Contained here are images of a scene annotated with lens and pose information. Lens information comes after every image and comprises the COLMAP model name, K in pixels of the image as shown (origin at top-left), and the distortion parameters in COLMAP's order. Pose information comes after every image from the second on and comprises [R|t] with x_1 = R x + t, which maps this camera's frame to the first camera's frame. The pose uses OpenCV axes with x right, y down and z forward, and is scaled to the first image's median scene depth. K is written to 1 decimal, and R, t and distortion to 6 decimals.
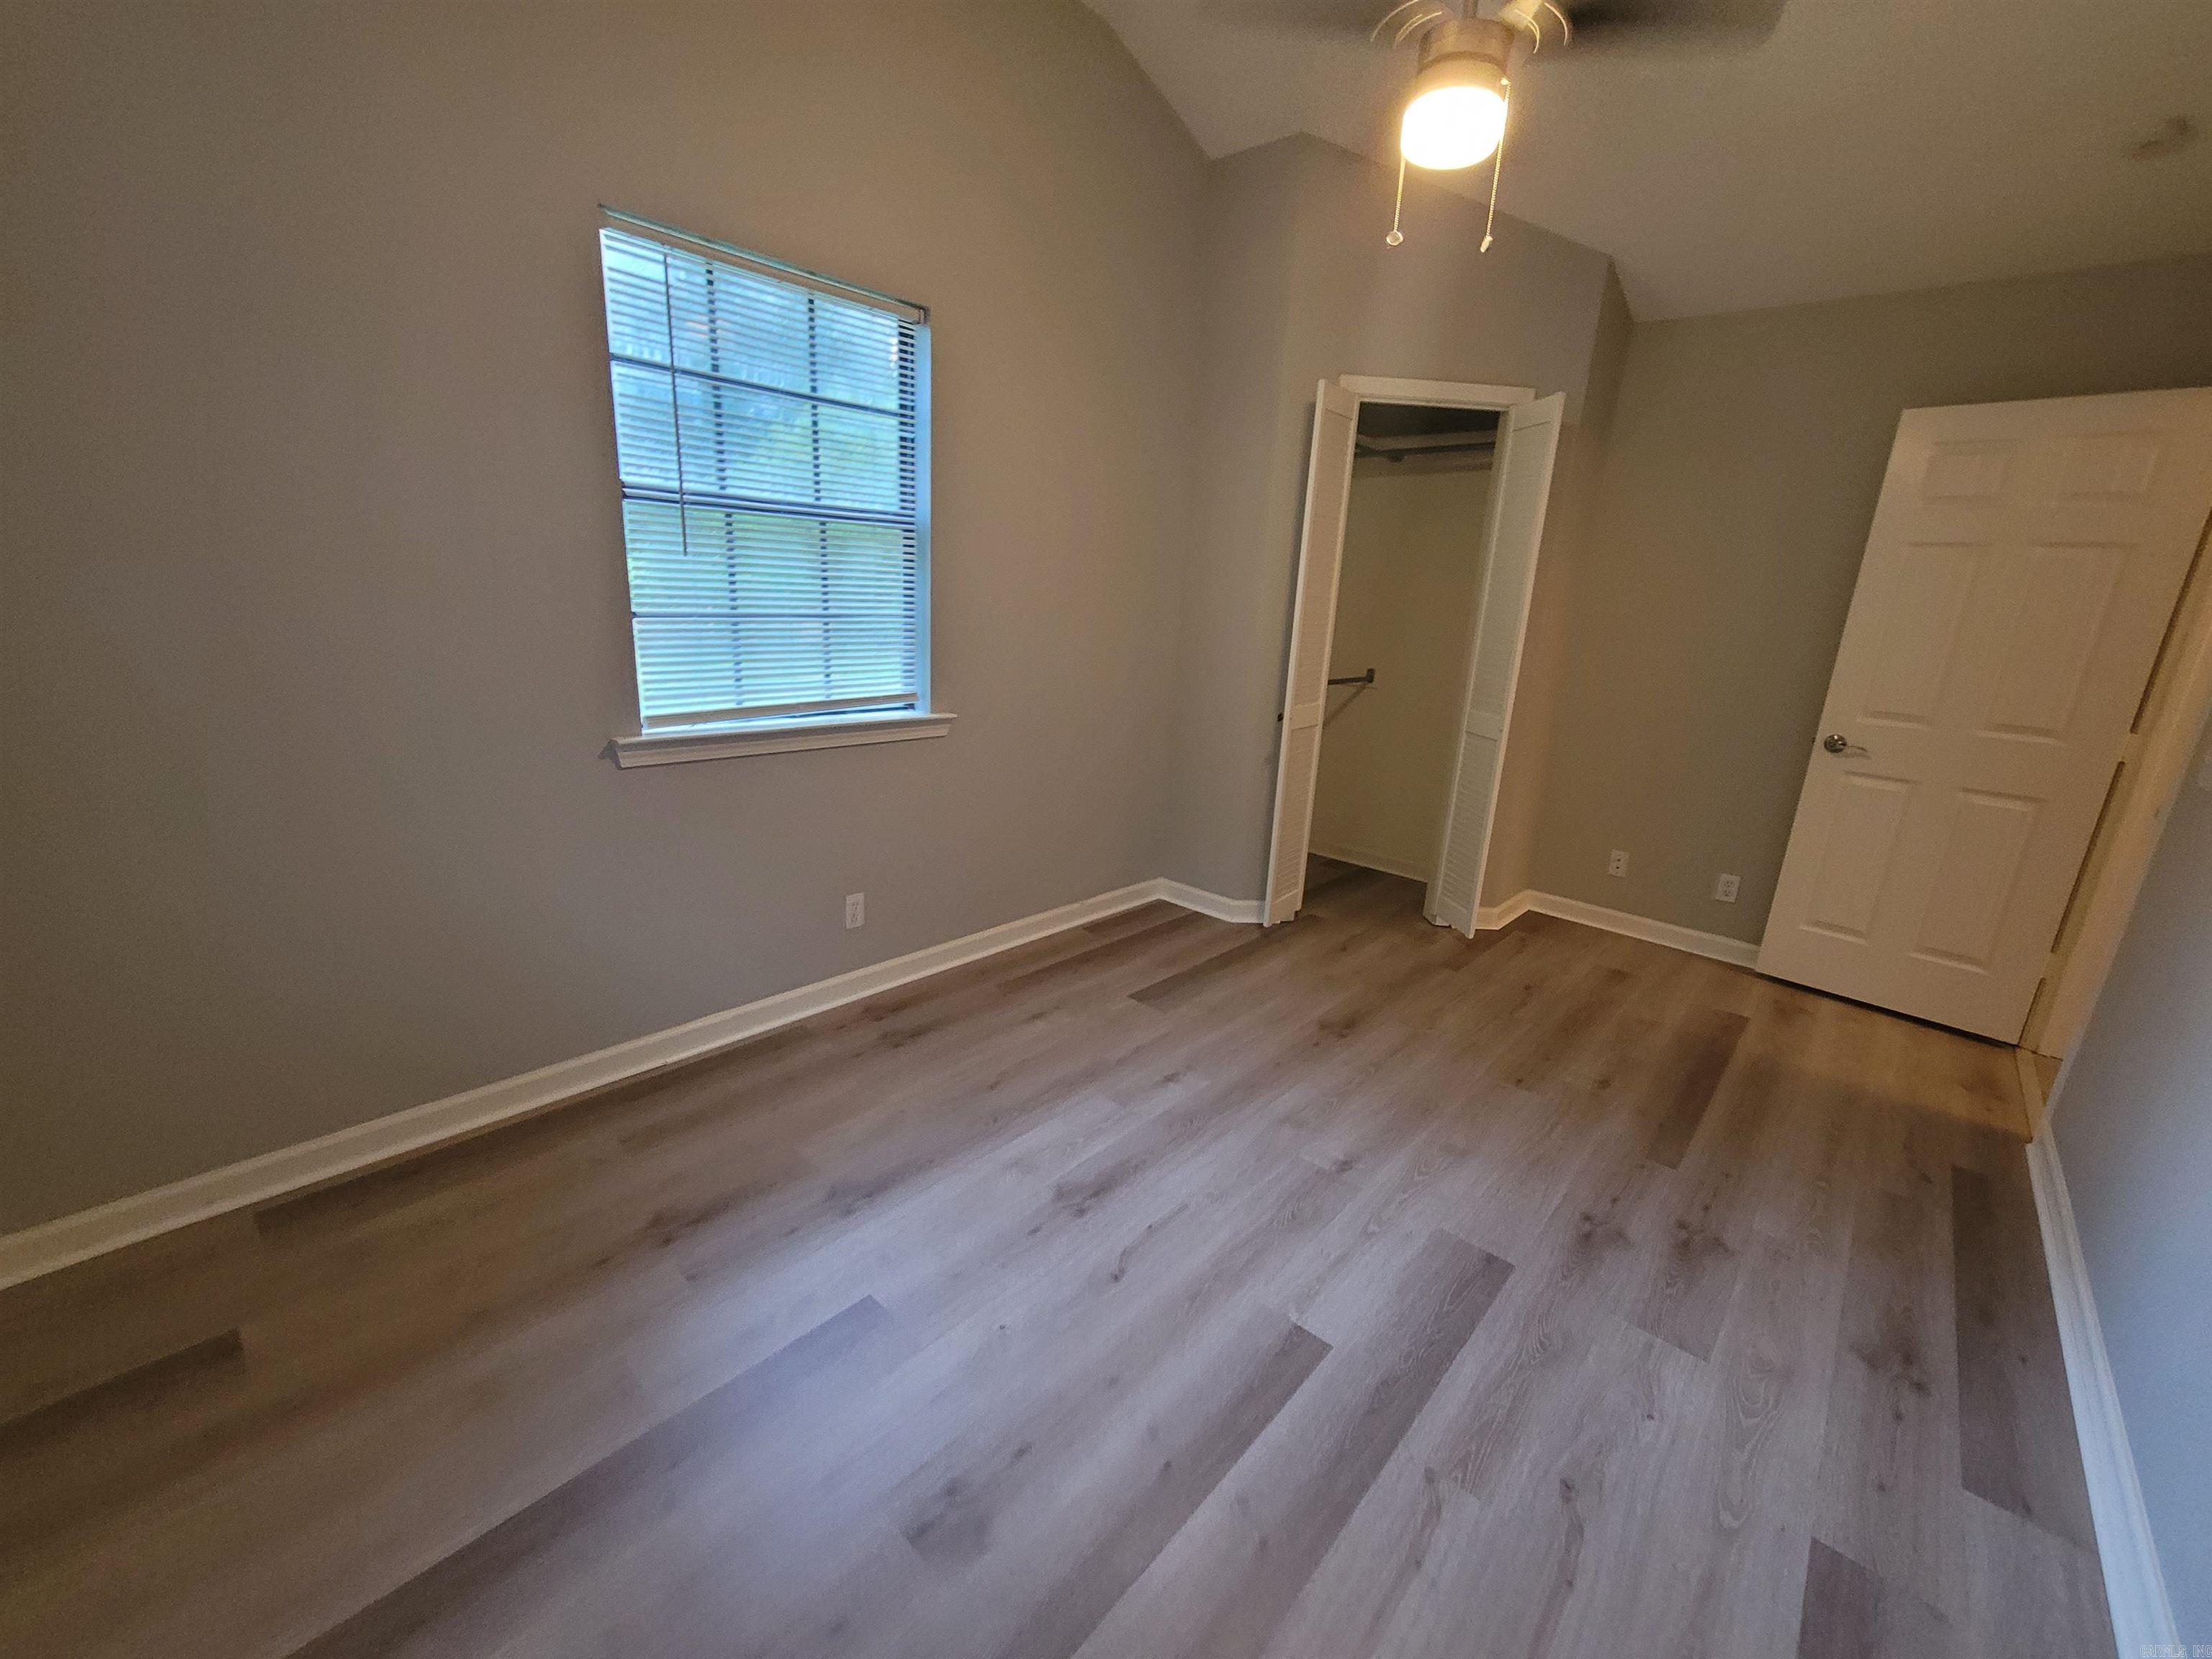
lens RADIAL K [[906.8, 0, 1119.4], [0, 906.8, 835.3], [0, 0, 1]] dist [-0.002871, 0.001728]
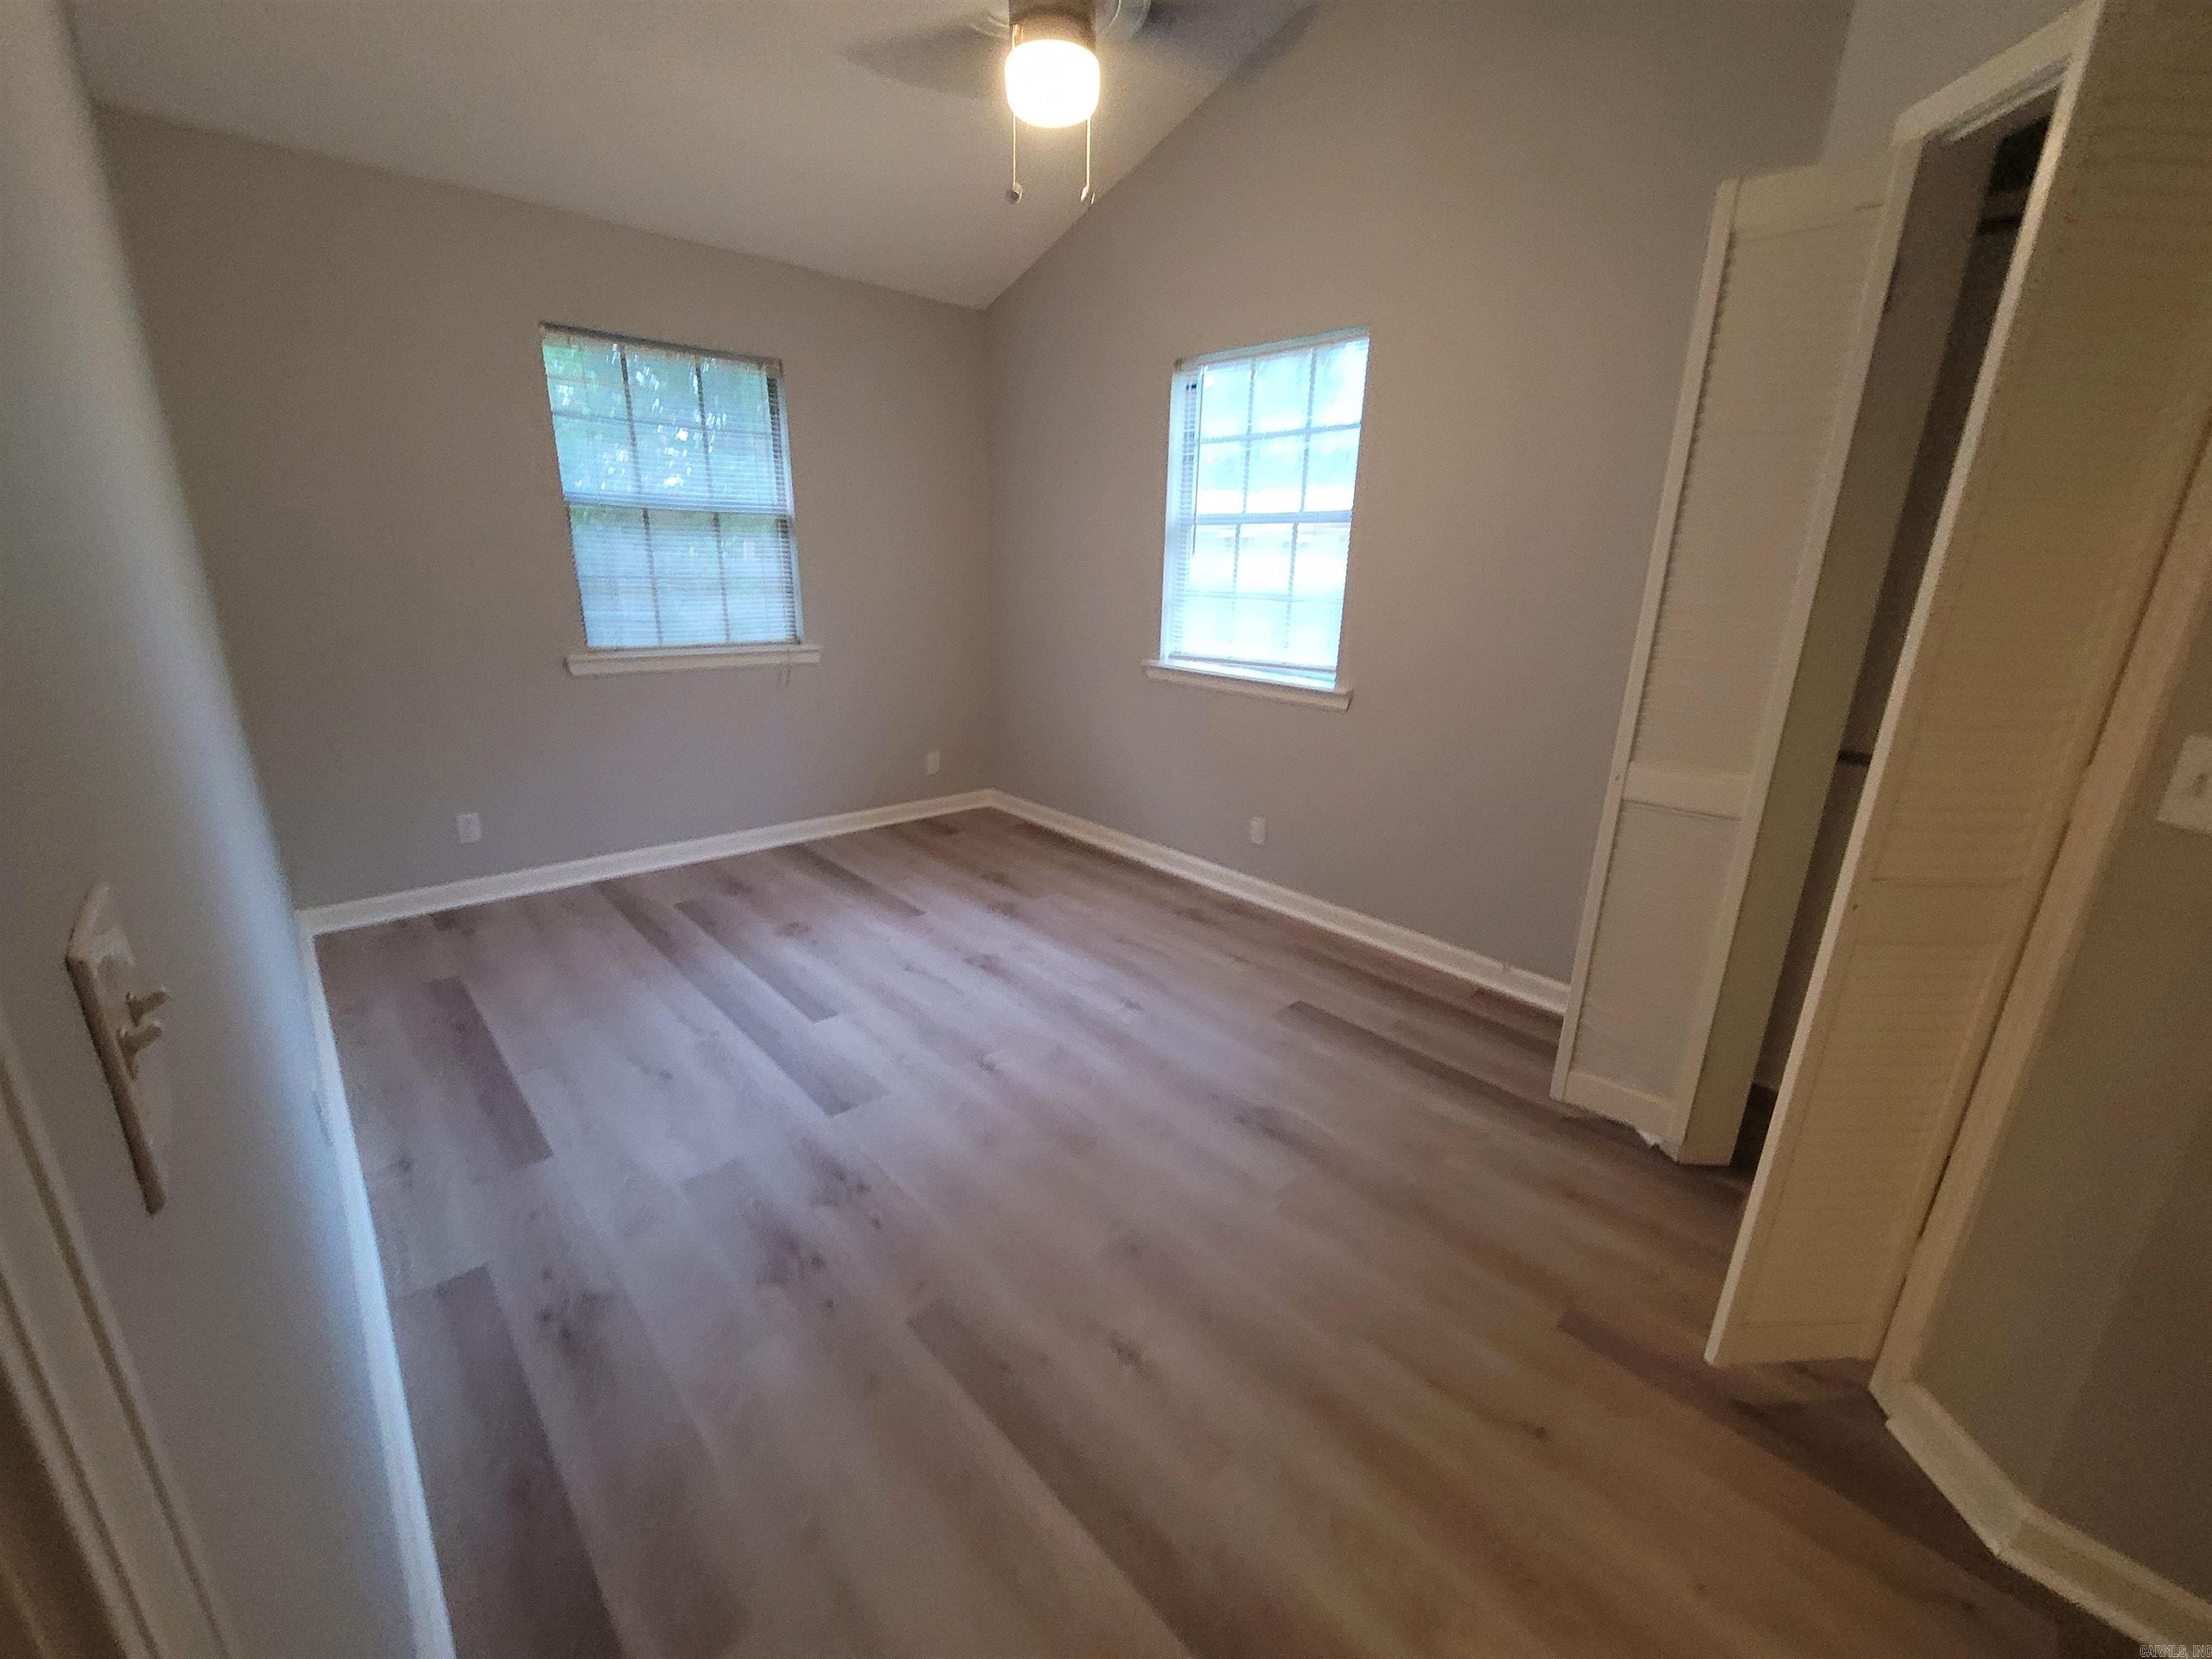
lens RADIAL K [[906.8, 0, 1117.2], [0, 906.8, 833.1], [0, 0, 1]] dist [-0.002871, 0.001728]
pose [[-0.098628, 0.232506, -0.967581, 1.236969], [-0.298722, 0.920562, 0.251657, -0.224266], [0.949230, 0.313858, -0.021338, 1.084272]]
